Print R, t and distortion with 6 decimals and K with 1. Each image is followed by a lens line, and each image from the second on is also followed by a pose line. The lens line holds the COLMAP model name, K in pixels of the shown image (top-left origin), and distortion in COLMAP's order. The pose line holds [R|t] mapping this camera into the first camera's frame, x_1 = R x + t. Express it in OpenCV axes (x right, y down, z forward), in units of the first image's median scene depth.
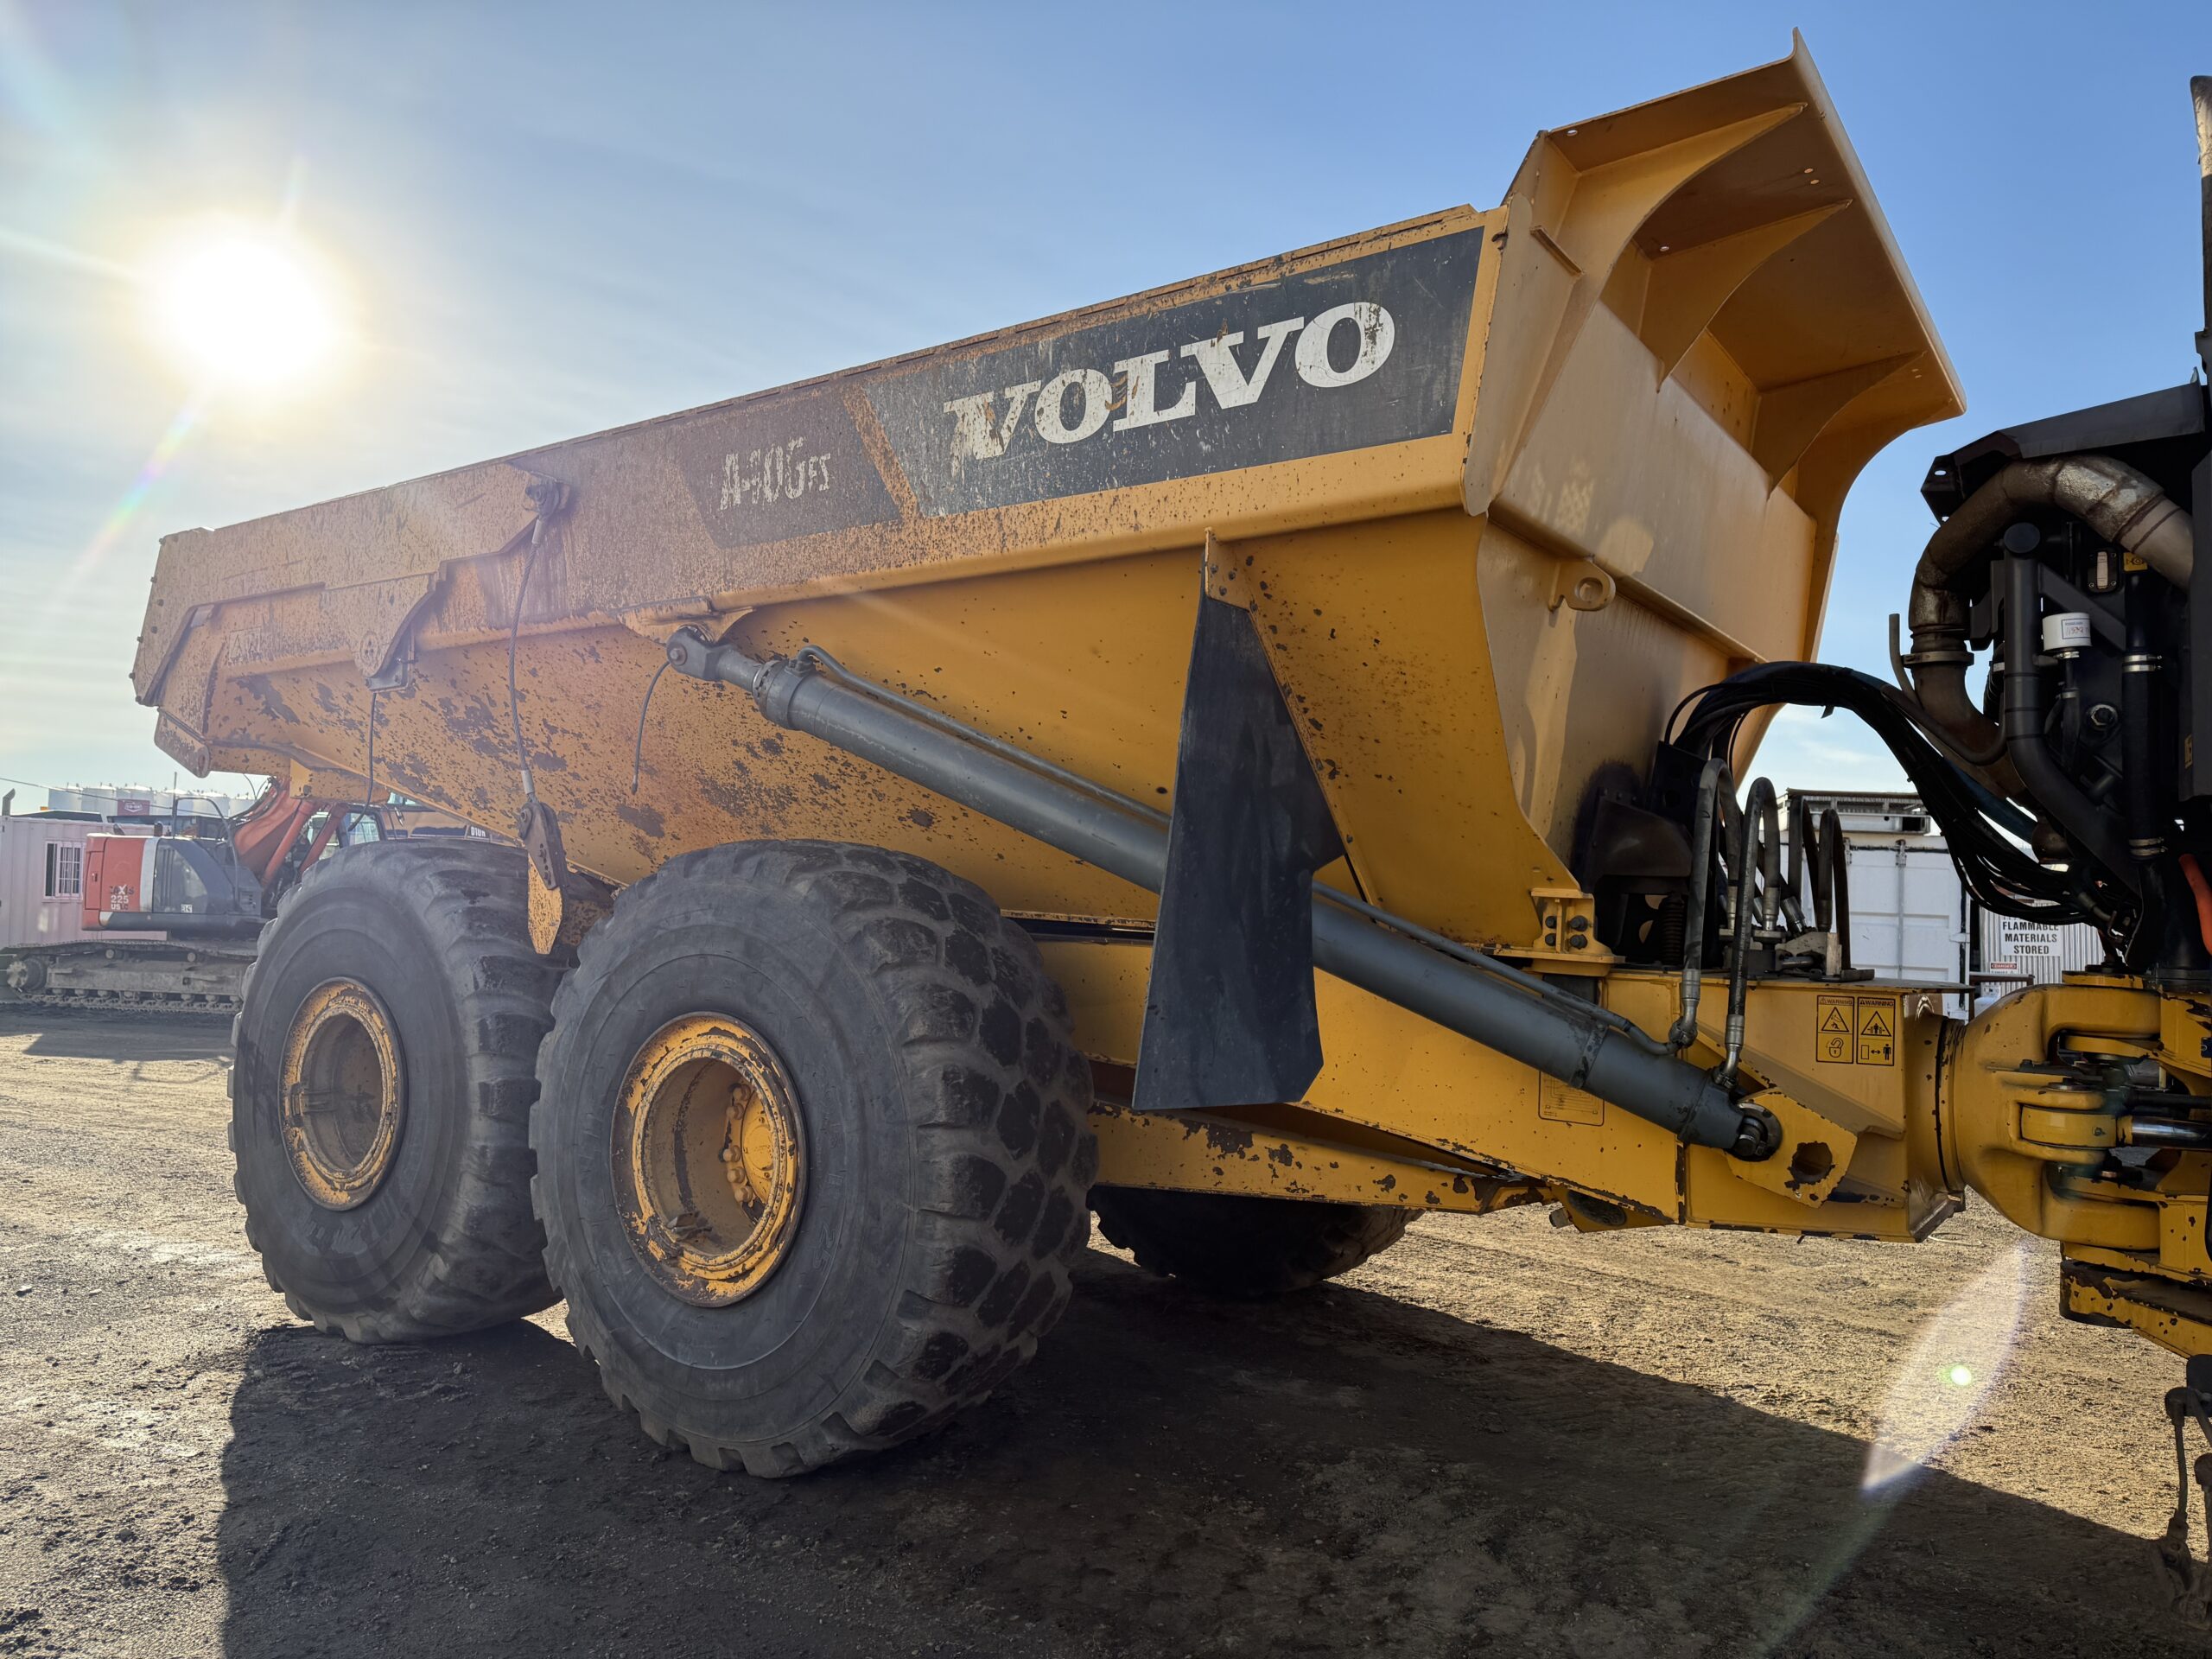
lens RADIAL K [[1538.8, 0, 1106.6], [0, 1538.8, 832.4], [0, 0, 1]] dist [0.003965, -0.019815]
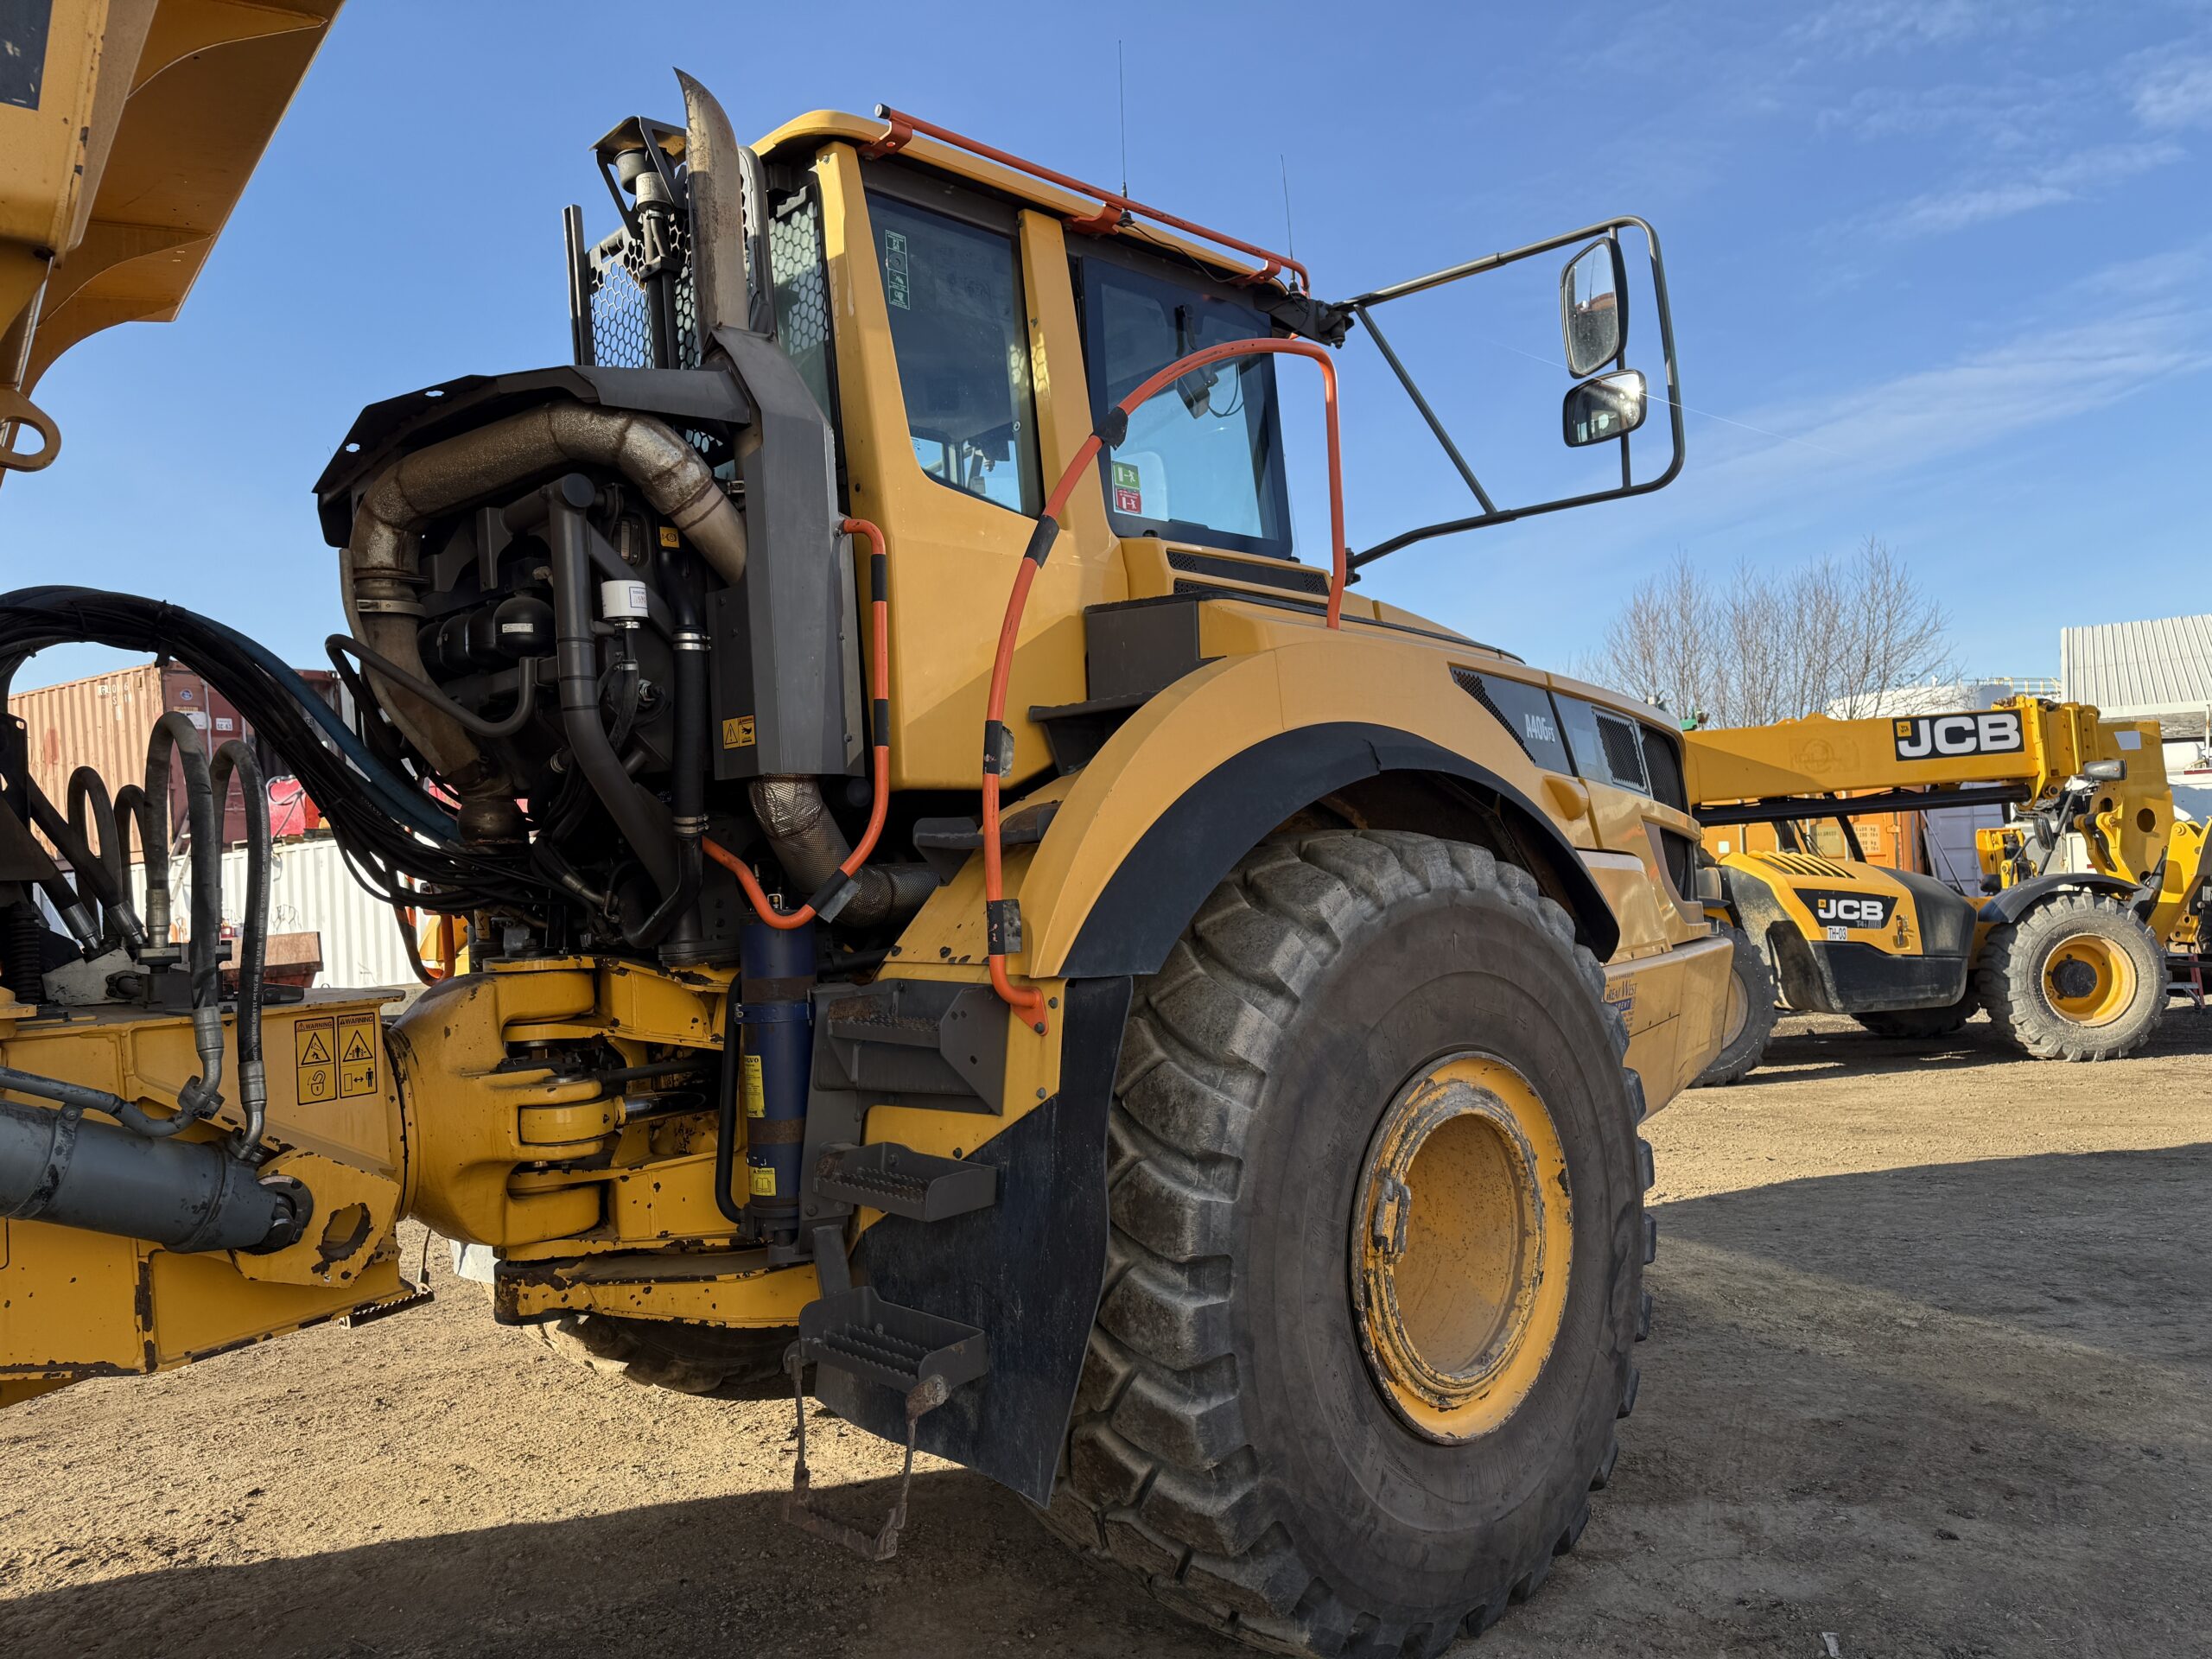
lens RADIAL K [[1538.8, 0, 1107.5], [0, 1538.8, 841.0], [0, 0, 1]] dist [0.003965, -0.019815]
pose [[0.248044, -0.023670, 0.968459, -0.203215], [0.009581, 0.999713, 0.021980, 0.000529], [-0.968701, 0.003827, 0.248200, 0.424241]]
